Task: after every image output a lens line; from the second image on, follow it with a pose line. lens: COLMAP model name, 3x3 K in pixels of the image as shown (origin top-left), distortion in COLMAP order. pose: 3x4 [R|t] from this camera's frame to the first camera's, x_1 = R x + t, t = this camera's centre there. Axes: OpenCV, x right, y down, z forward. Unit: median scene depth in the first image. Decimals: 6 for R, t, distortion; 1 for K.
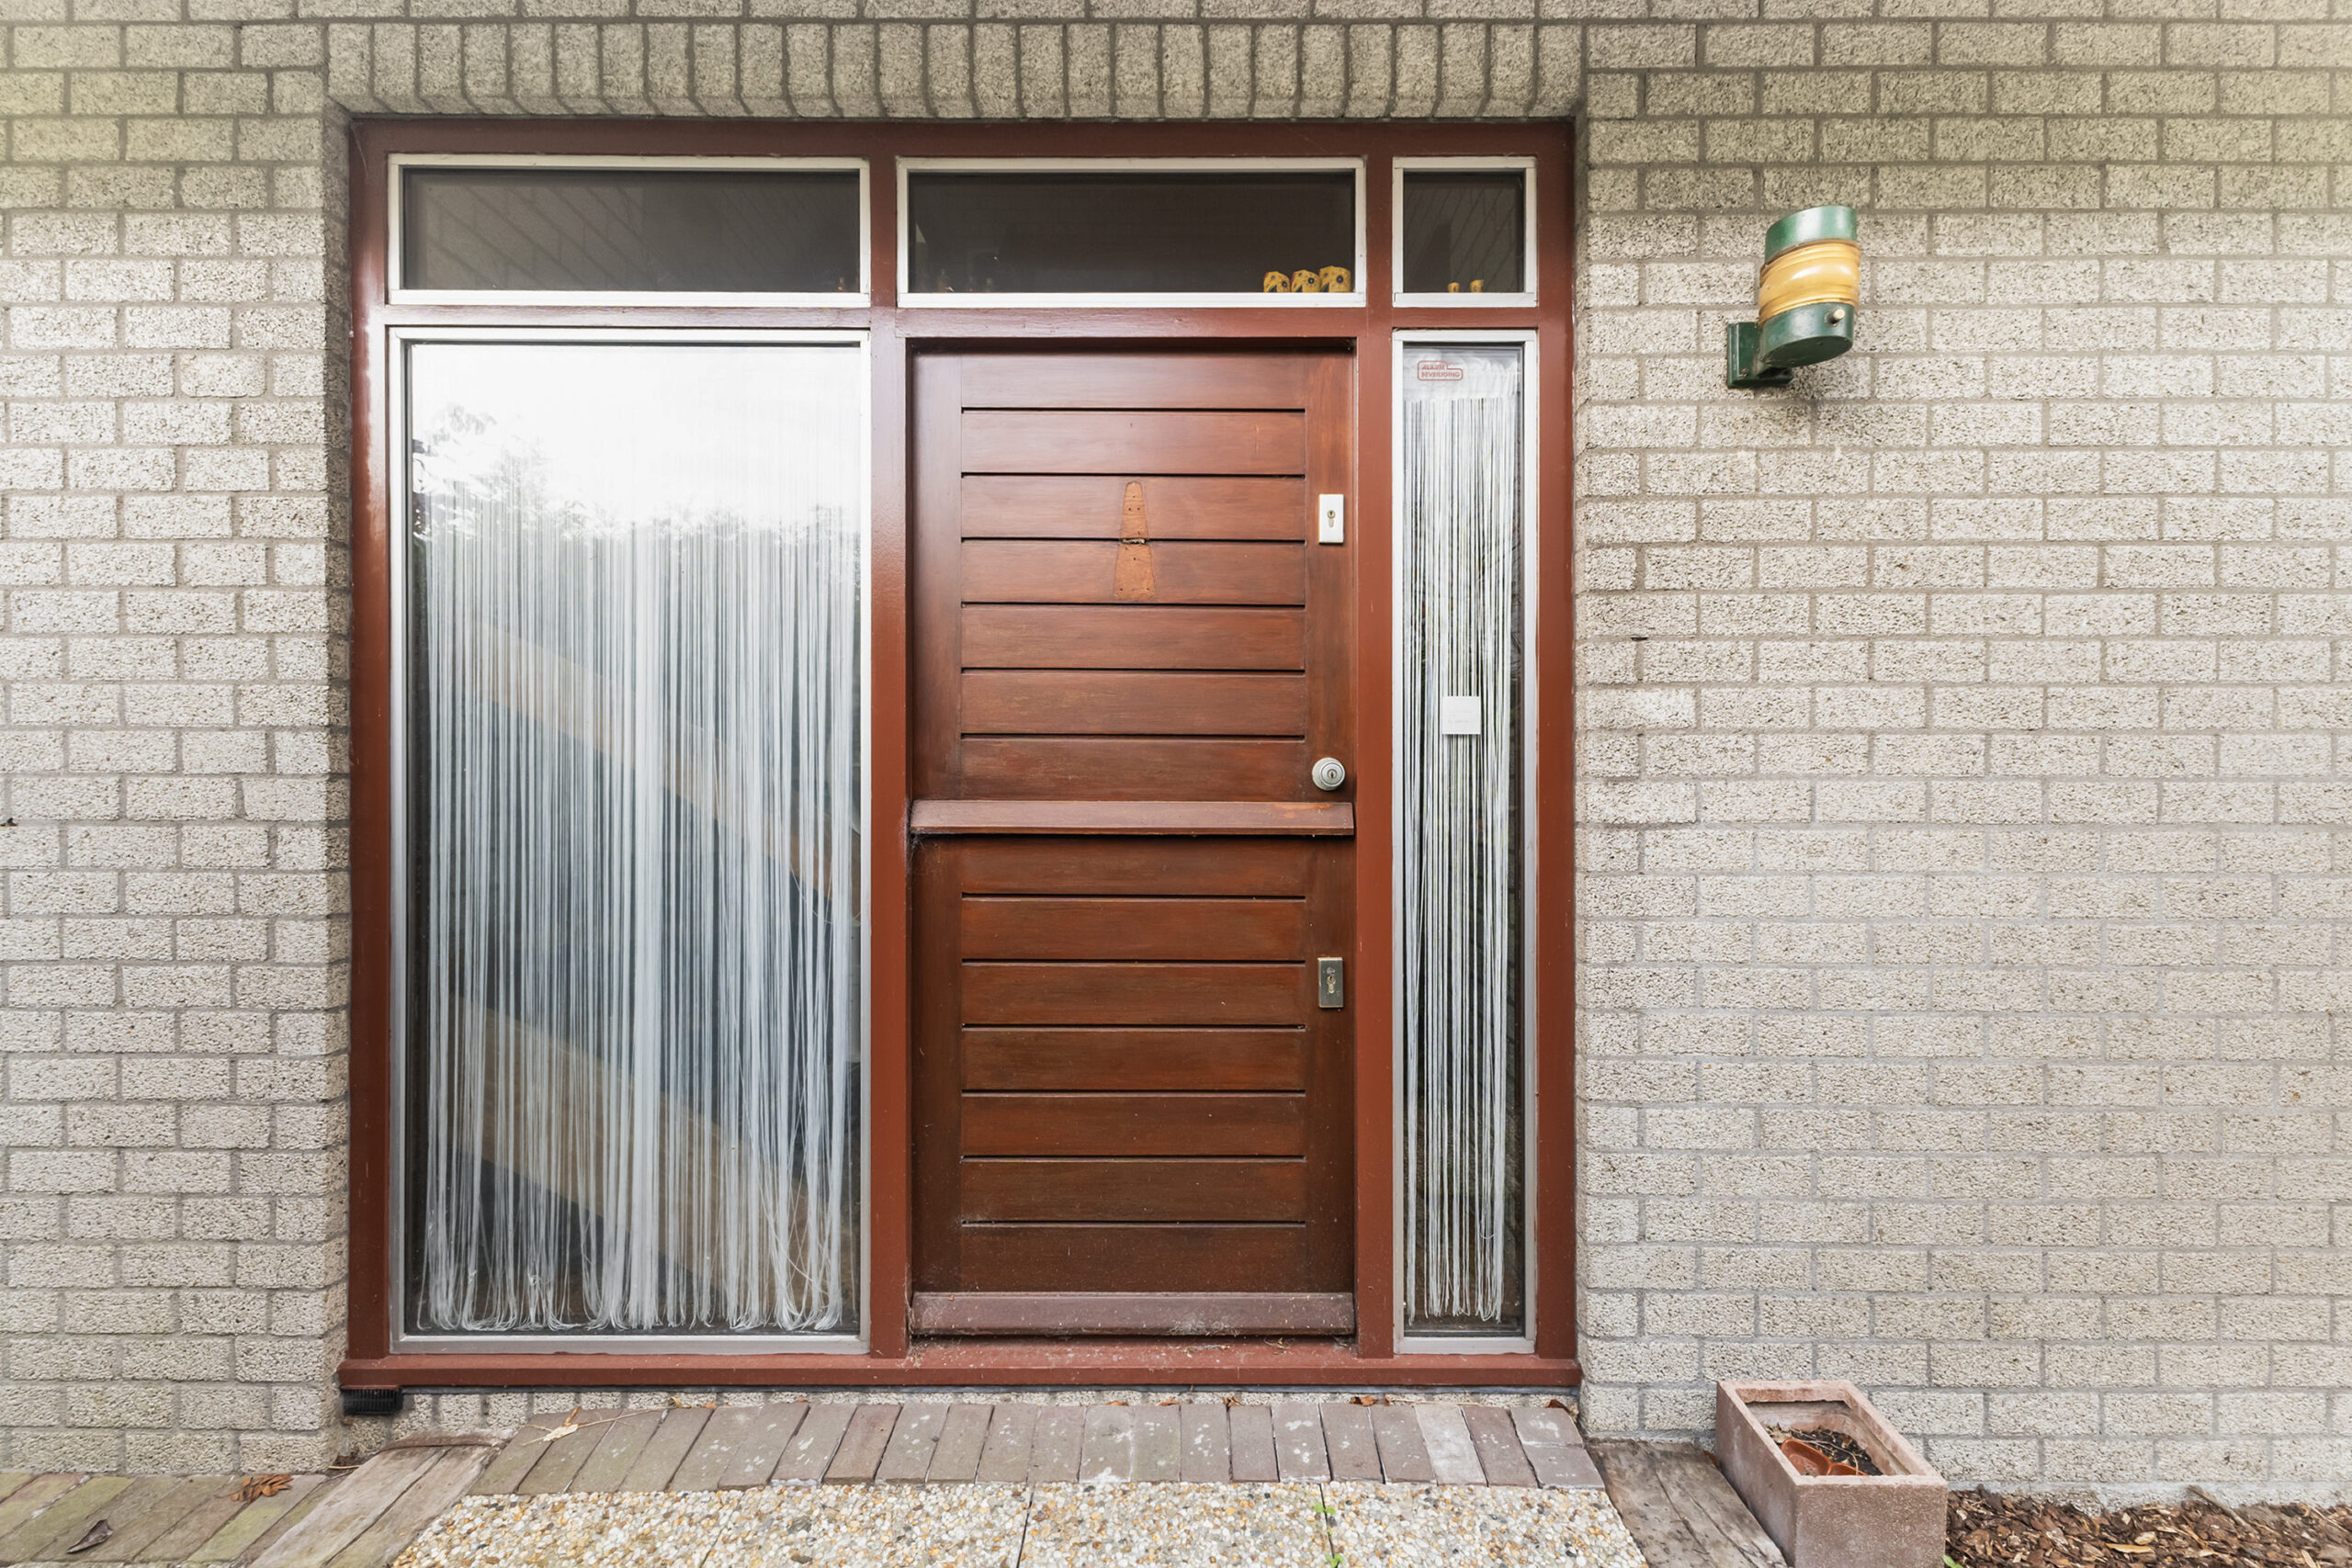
lens RADIAL K [[919.8, 0, 1173.3], [0, 919.8, 786.5], [0, 0, 1]] dist [0.008056, -0.002157]
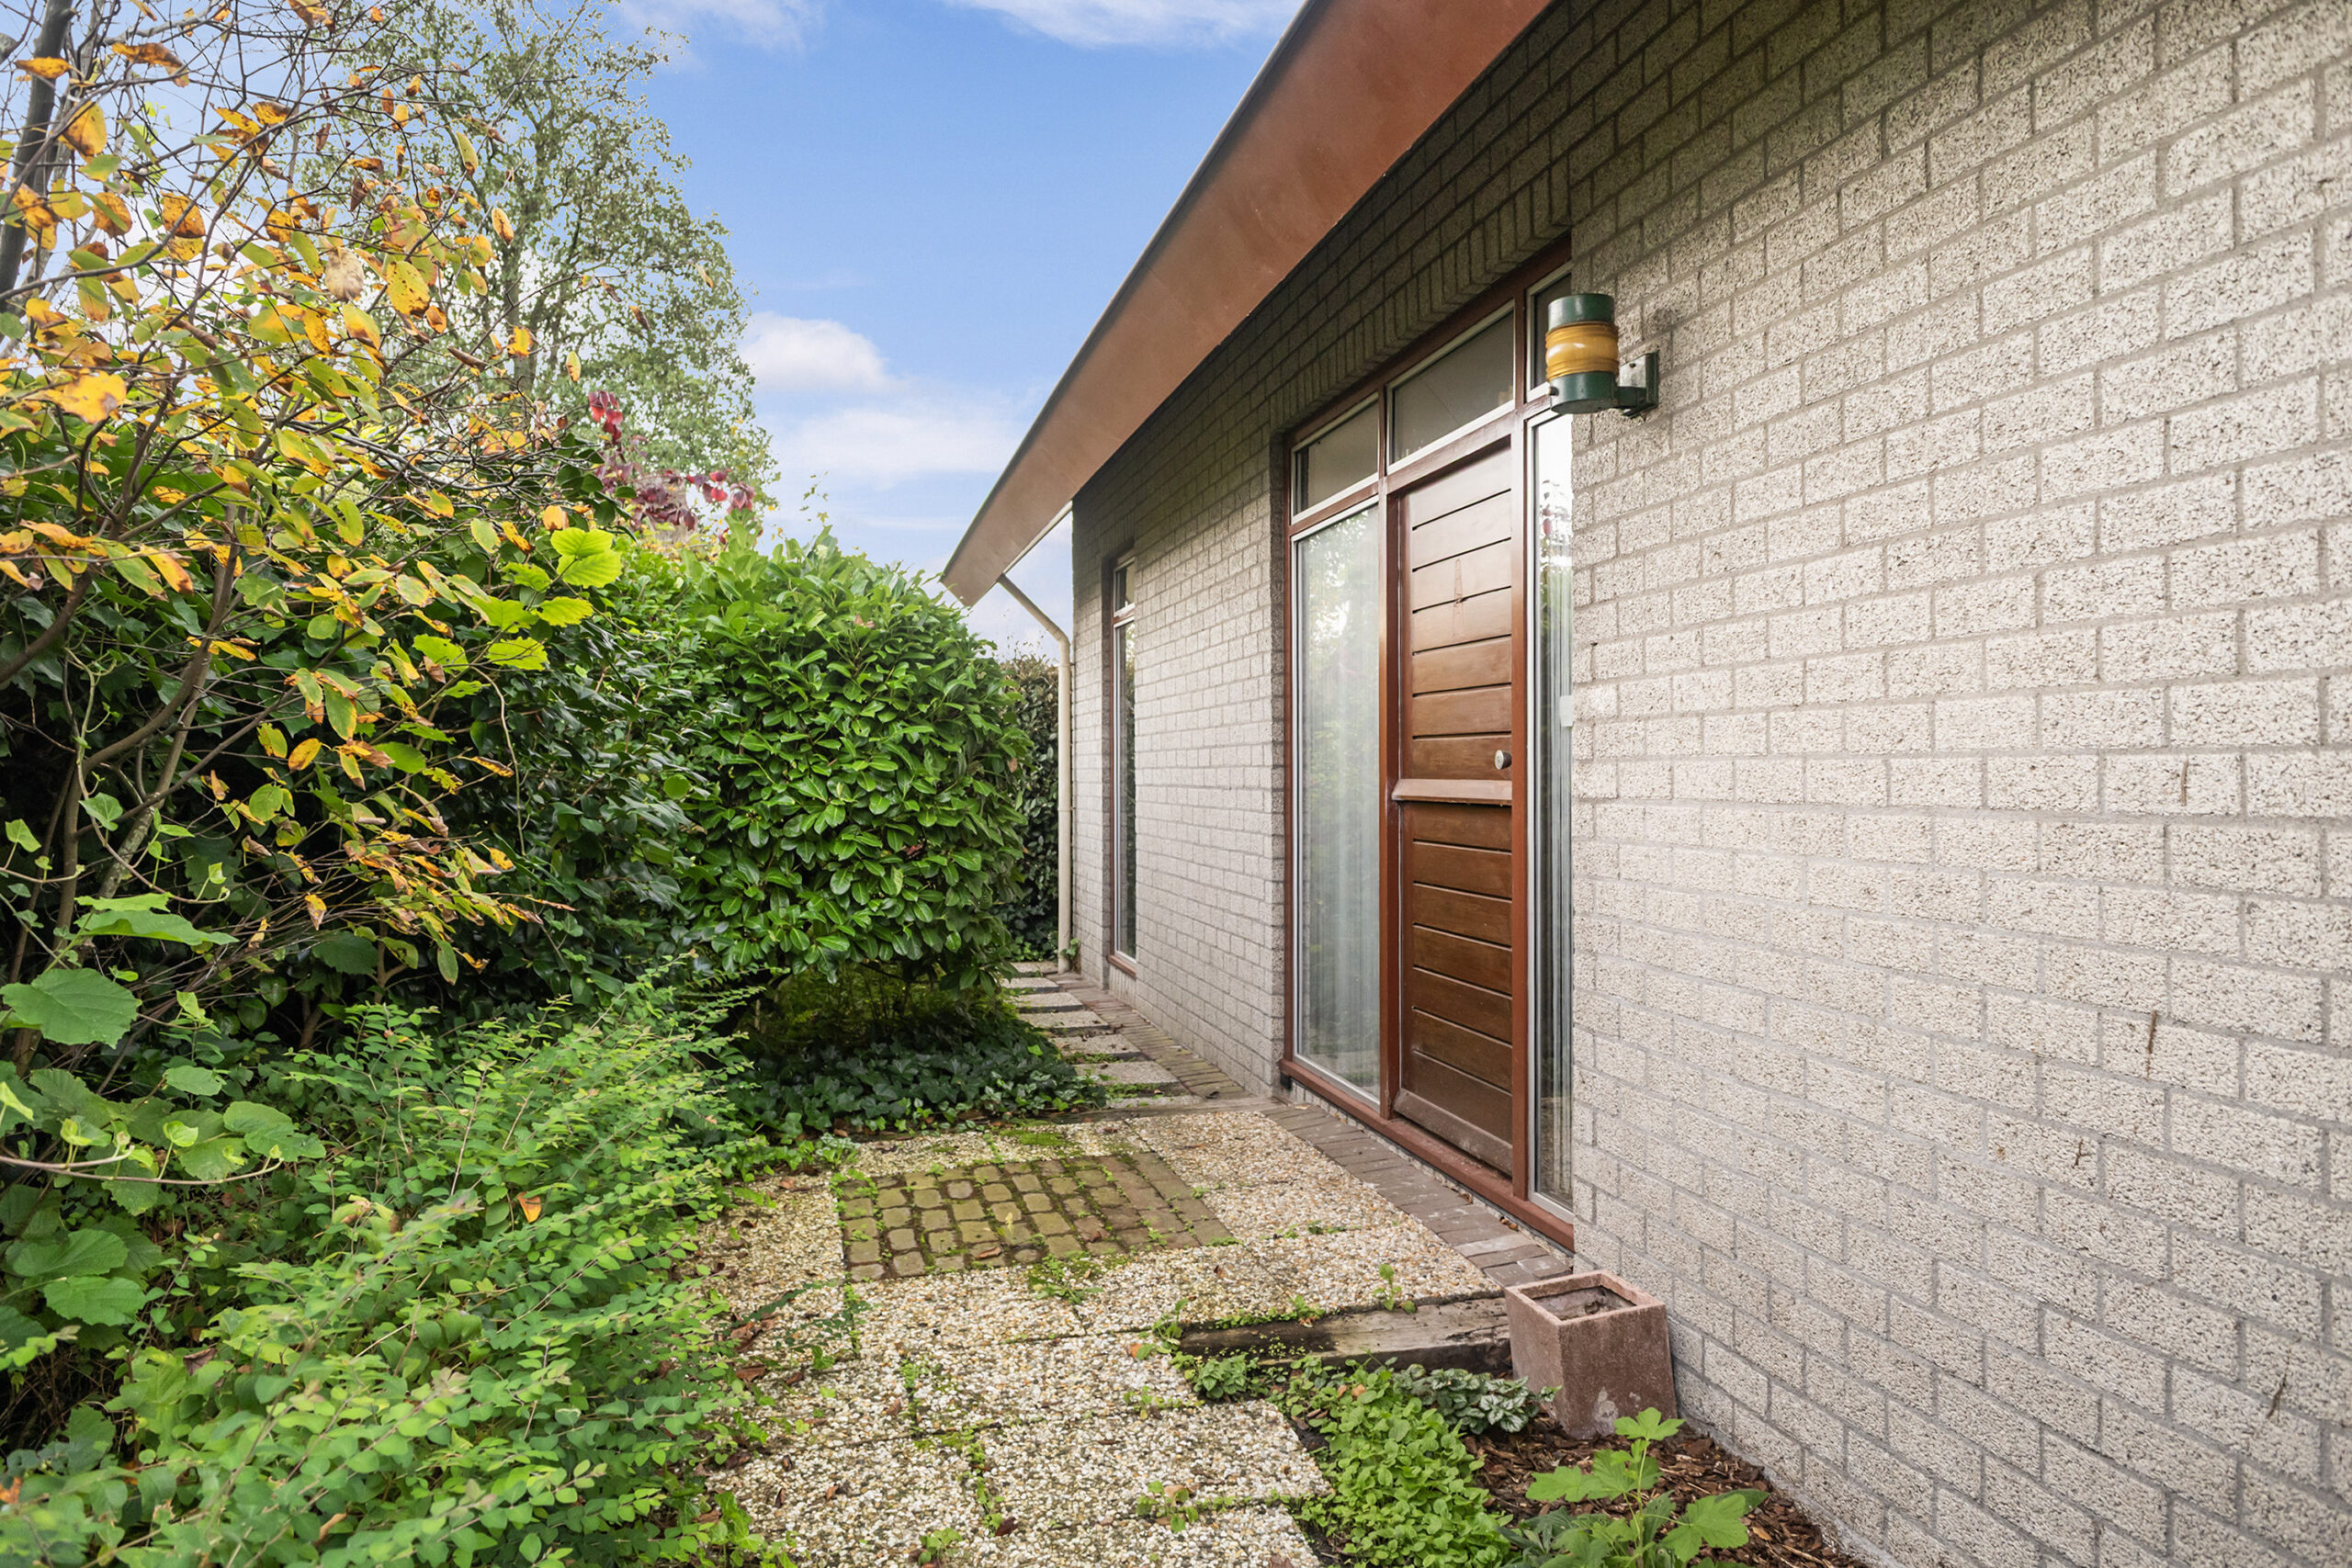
lens RADIAL K [[1559.8, 0, 1175.5], [0, 1559.8, 781.2], [0, 0, 1]] dist [0.001706, 0.003950]
pose [[0.230630, 0.002784, -0.973038, 2.355233], [0.002418, 0.999991, 0.003434, 0.009755], [0.973039, -0.003145, 0.230621, 0.001157]]
